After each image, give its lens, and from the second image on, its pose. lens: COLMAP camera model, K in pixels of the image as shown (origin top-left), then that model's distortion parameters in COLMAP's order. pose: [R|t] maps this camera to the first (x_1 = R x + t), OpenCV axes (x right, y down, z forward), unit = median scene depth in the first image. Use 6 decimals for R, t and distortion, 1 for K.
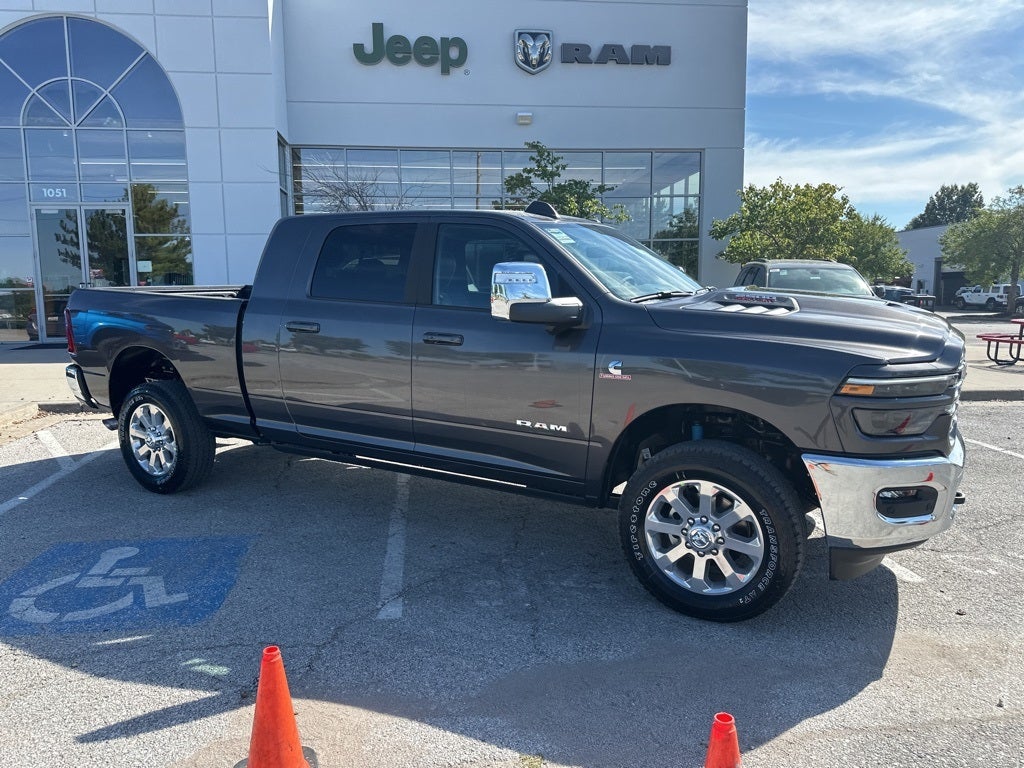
lens RADIAL K [[721.6, 0, 507.6], [0, 721.6, 377.1], [0, 0, 1]] dist [0.040126, -0.053121]
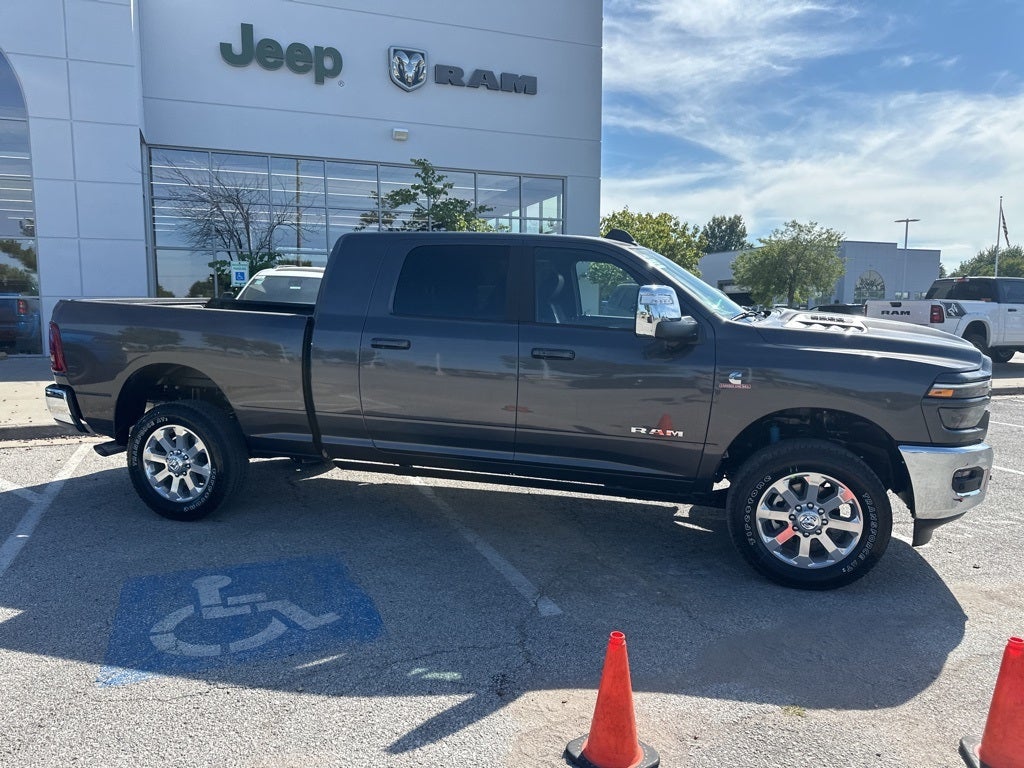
lens RADIAL K [[726.0, 0, 506.7], [0, 726.0, 379.0], [0, 0, 1]] dist [0.014496, -0.020928]
pose [[0.964641, -0.013460, 0.263223, -0.419429], [0.017918, 0.999734, -0.014542, -0.001694], [-0.262957, 0.018744, 0.964626, -0.019298]]
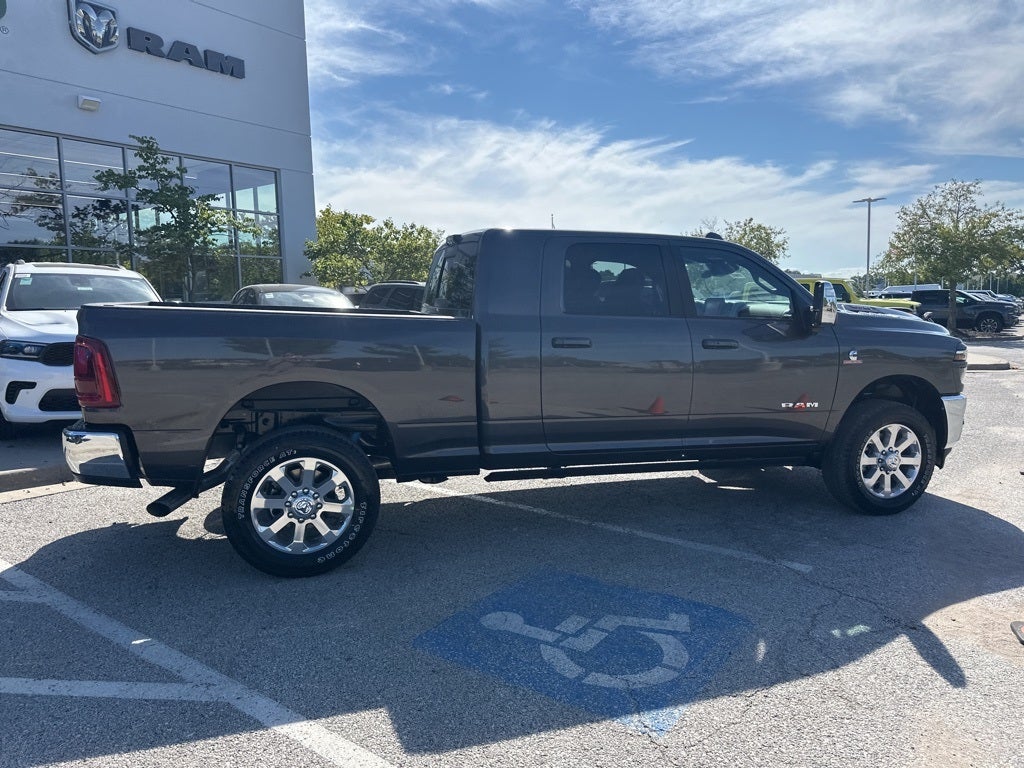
lens RADIAL K [[721.6, 0, 507.6], [0, 721.6, 377.1], [0, 0, 1]] dist [0.040126, -0.053121]
pose [[0.677075, -0.074303, 0.732153, -1.141057], [0.095705, 0.995331, 0.012506, -0.045137], [-0.729664, 0.061603, 0.681025, 0.427603]]
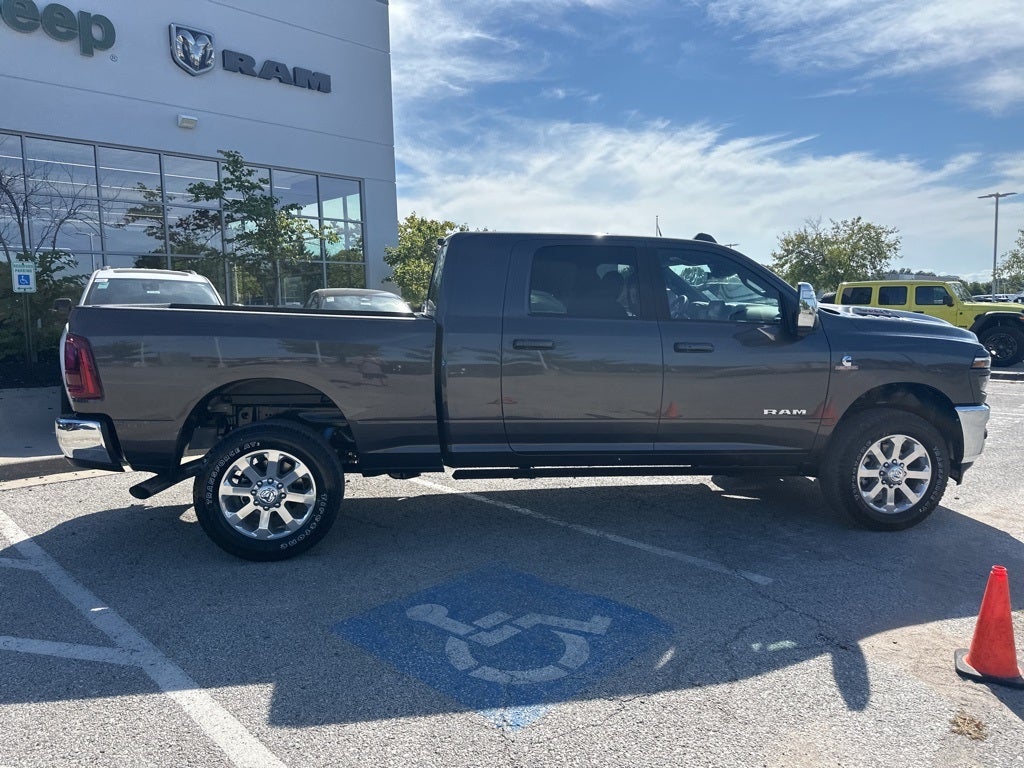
lens RADIAL K [[721.6, 0, 507.6], [0, 721.6, 377.1], [0, 0, 1]] dist [0.040126, -0.053121]
pose [[0.778929, -0.059196, 0.624312, -0.999786], [0.079993, 0.996781, -0.005292, -0.022402], [-0.621989, 0.054063, 0.781157, 0.268028]]
